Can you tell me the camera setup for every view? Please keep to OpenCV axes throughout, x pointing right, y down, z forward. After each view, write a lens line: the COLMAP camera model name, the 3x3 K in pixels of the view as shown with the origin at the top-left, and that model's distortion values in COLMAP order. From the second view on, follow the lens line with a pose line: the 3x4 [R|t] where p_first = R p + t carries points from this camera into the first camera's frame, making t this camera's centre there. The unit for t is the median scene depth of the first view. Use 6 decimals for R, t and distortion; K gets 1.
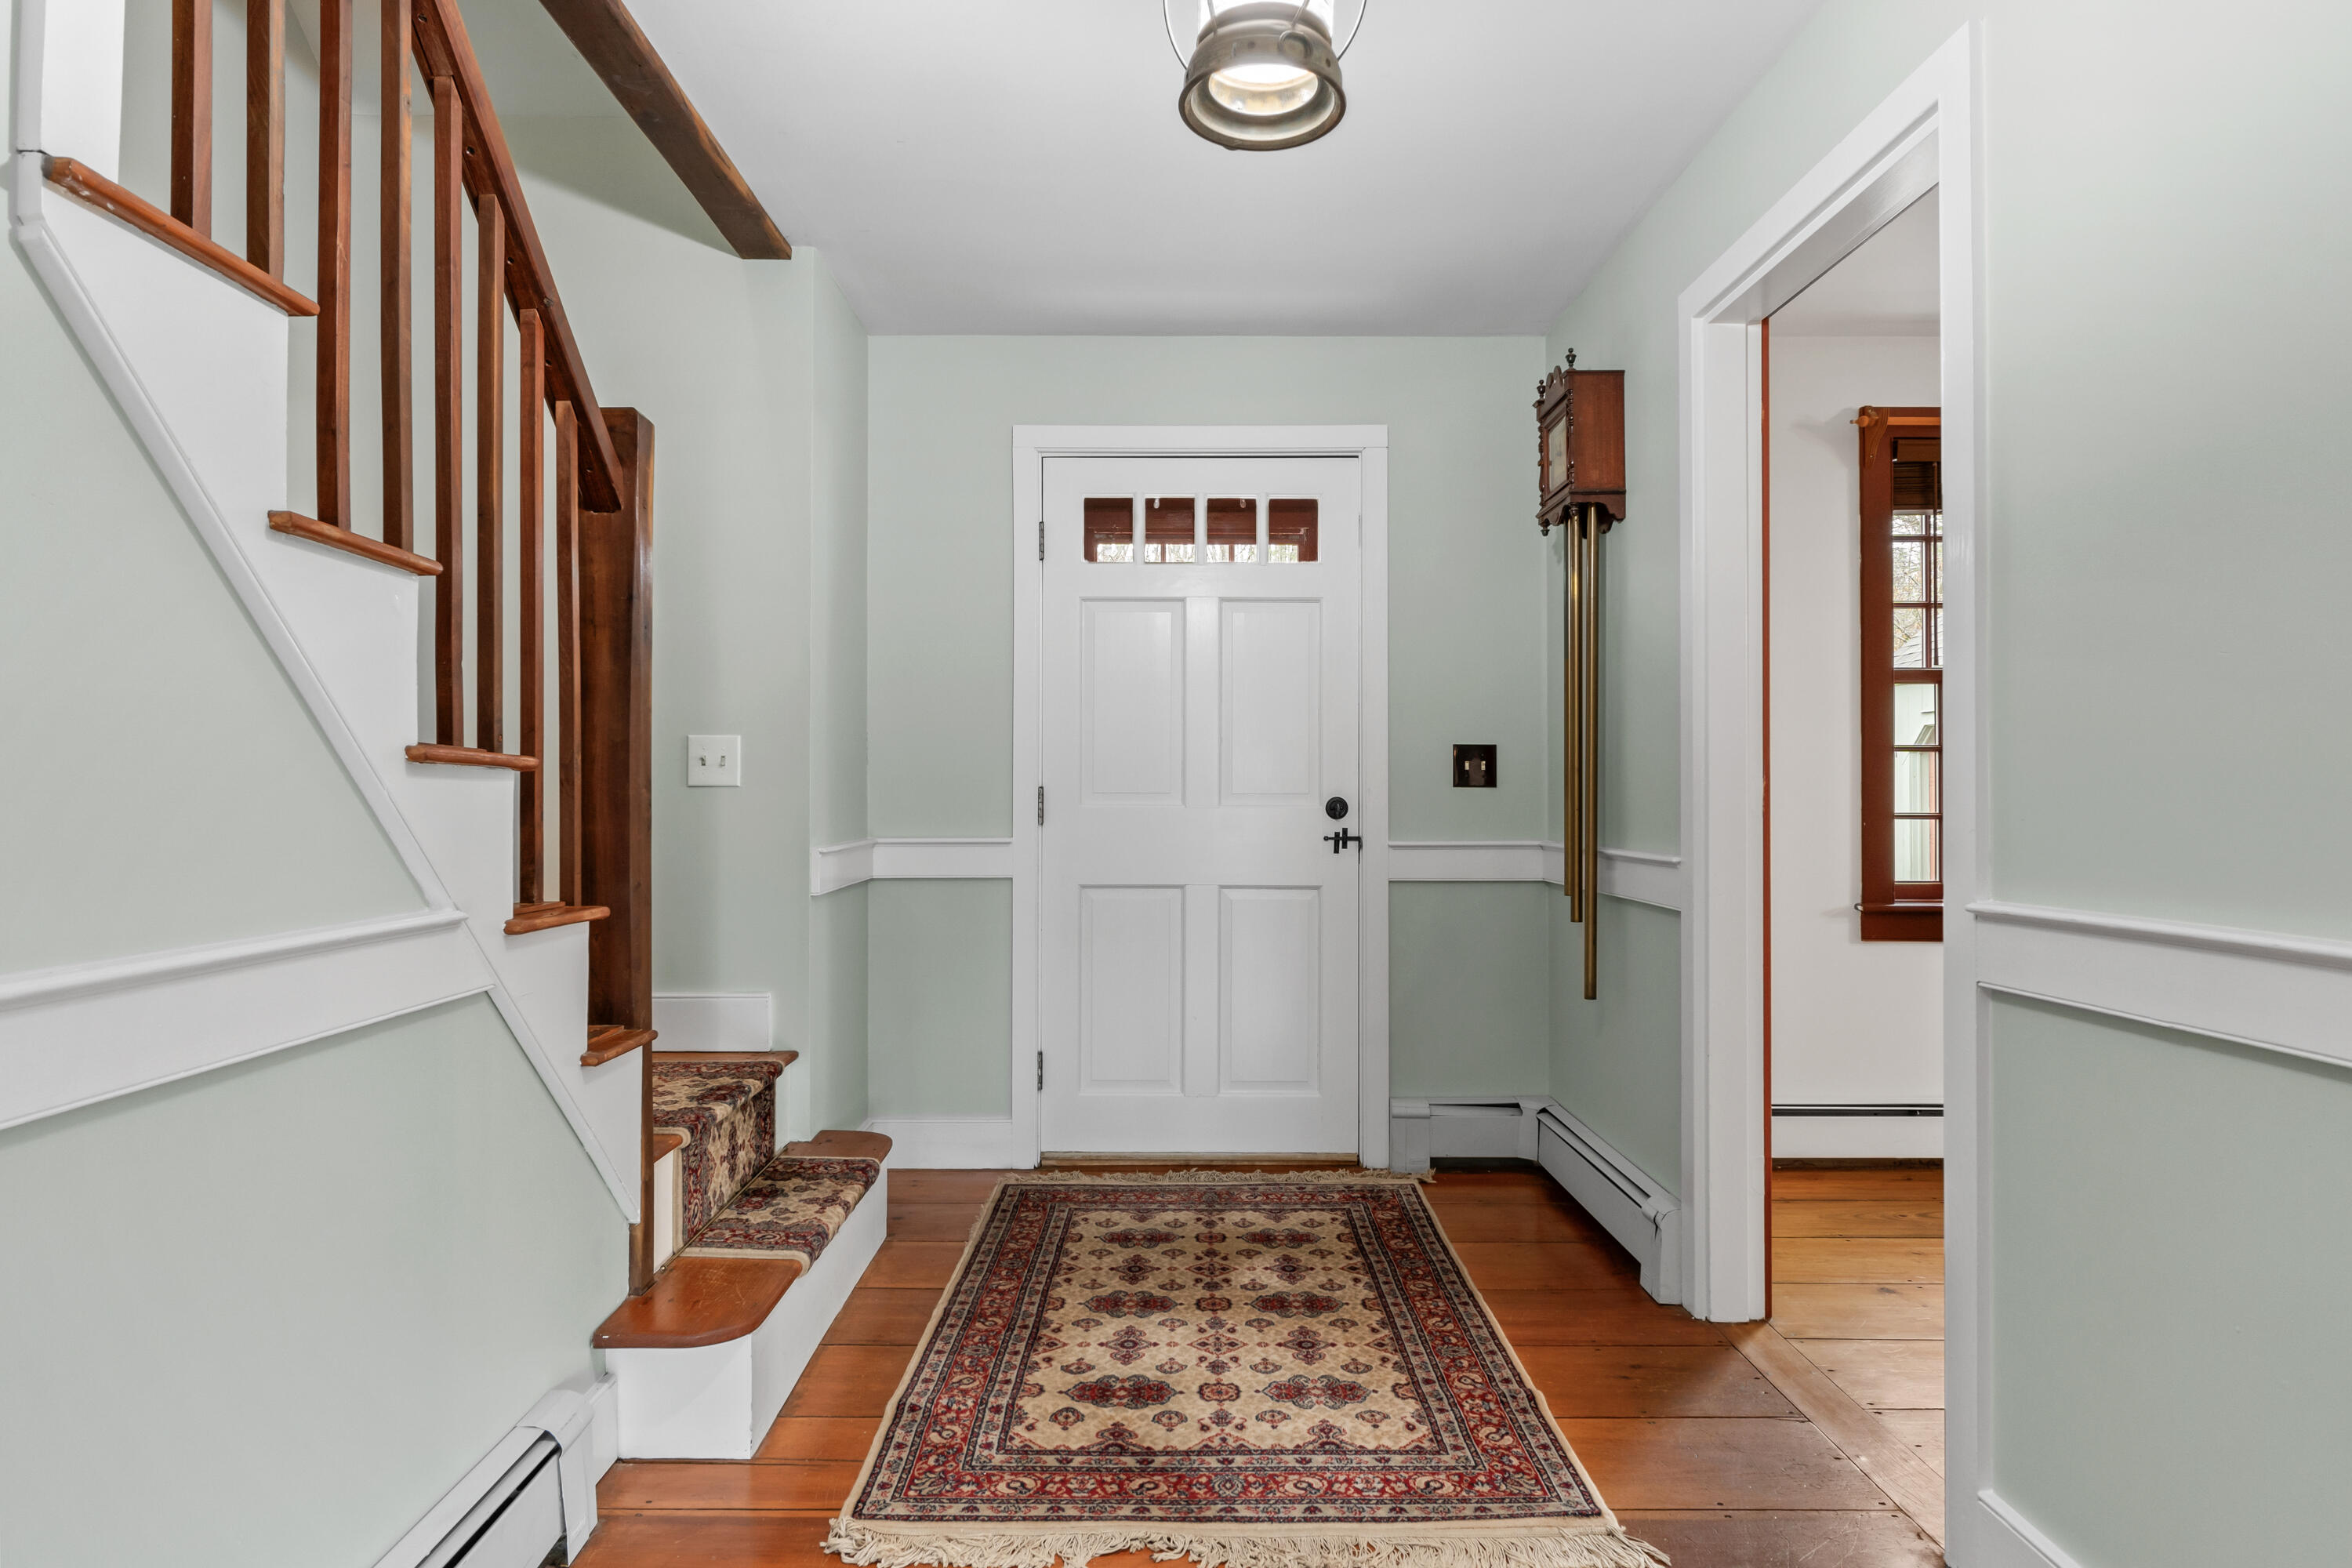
lens RADIAL K [[1340.5, 0, 1171.7], [0, 1340.5, 786.4], [0, 0, 1]] dist [-0.019323, -0.000410]
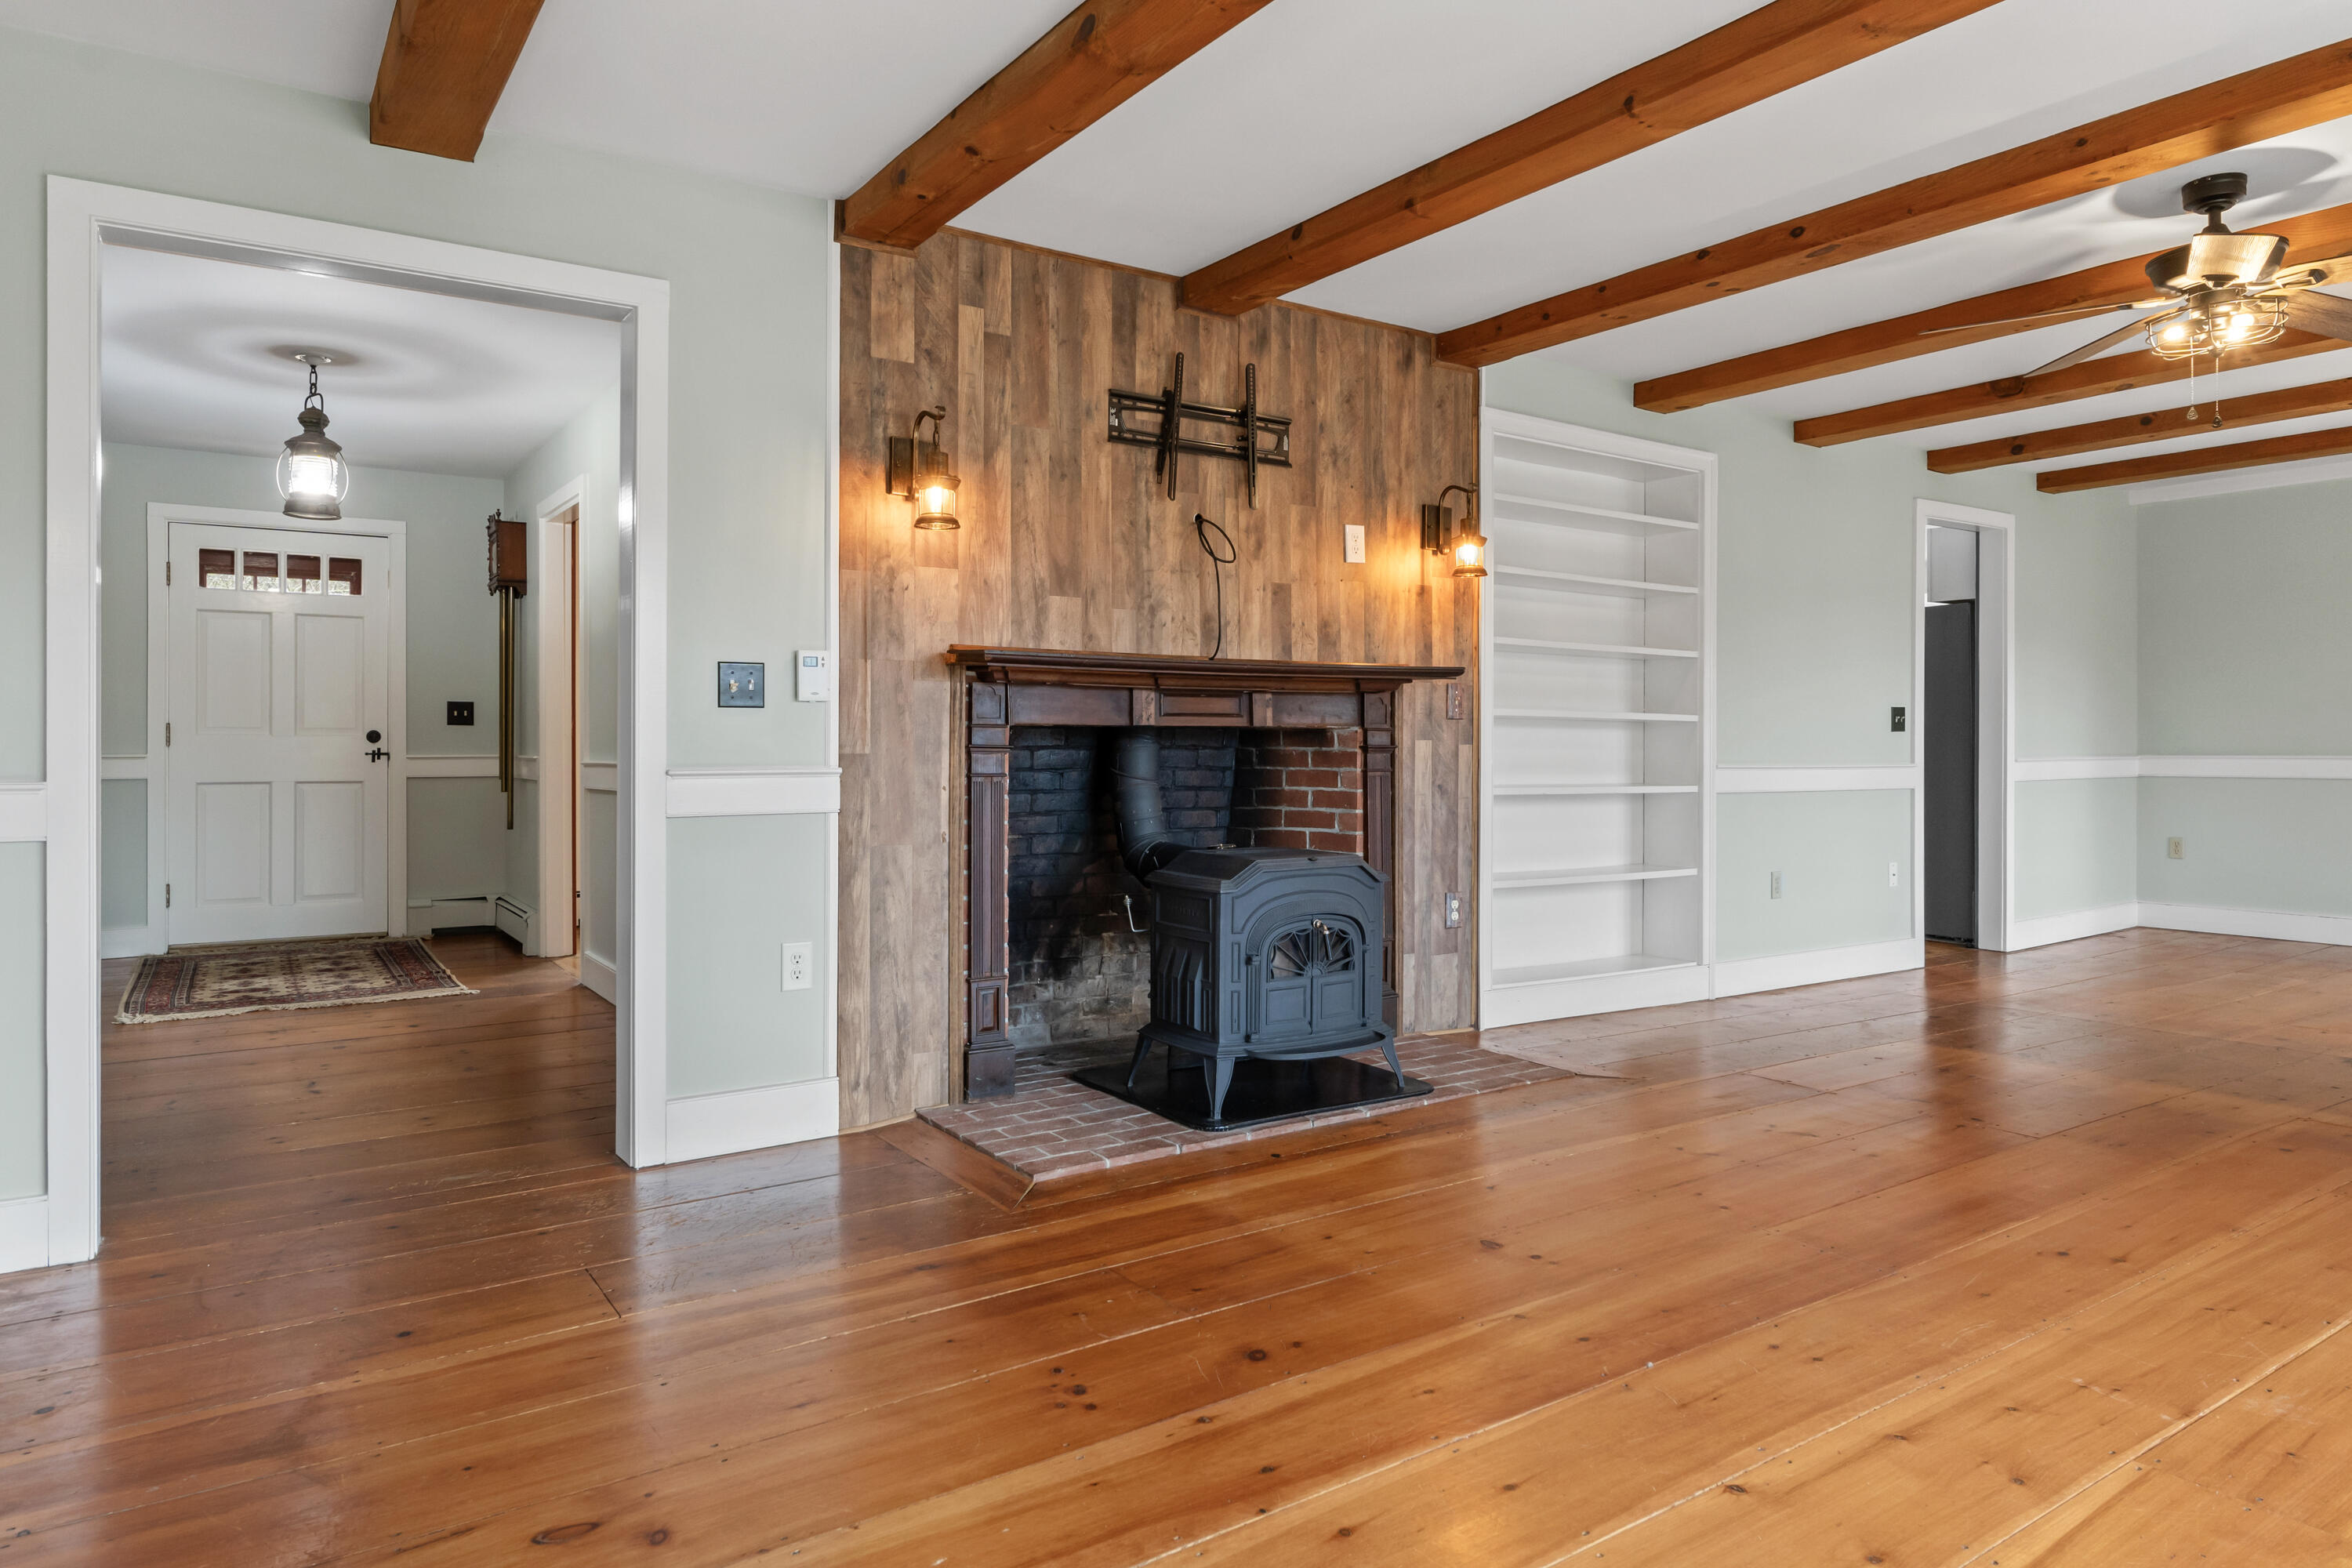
lens RADIAL K [[1353.6, 0, 1142.5], [0, 1353.6, 744.6], [0, 0, 1]] dist [-0.005352, -0.001682]
pose [[0.828592, 0.000597, 0.559852, -0.033283], [-0.003808, 0.999982, 0.004570, 0.014634], [-0.559840, -0.005919, 0.828580, -1.040043]]
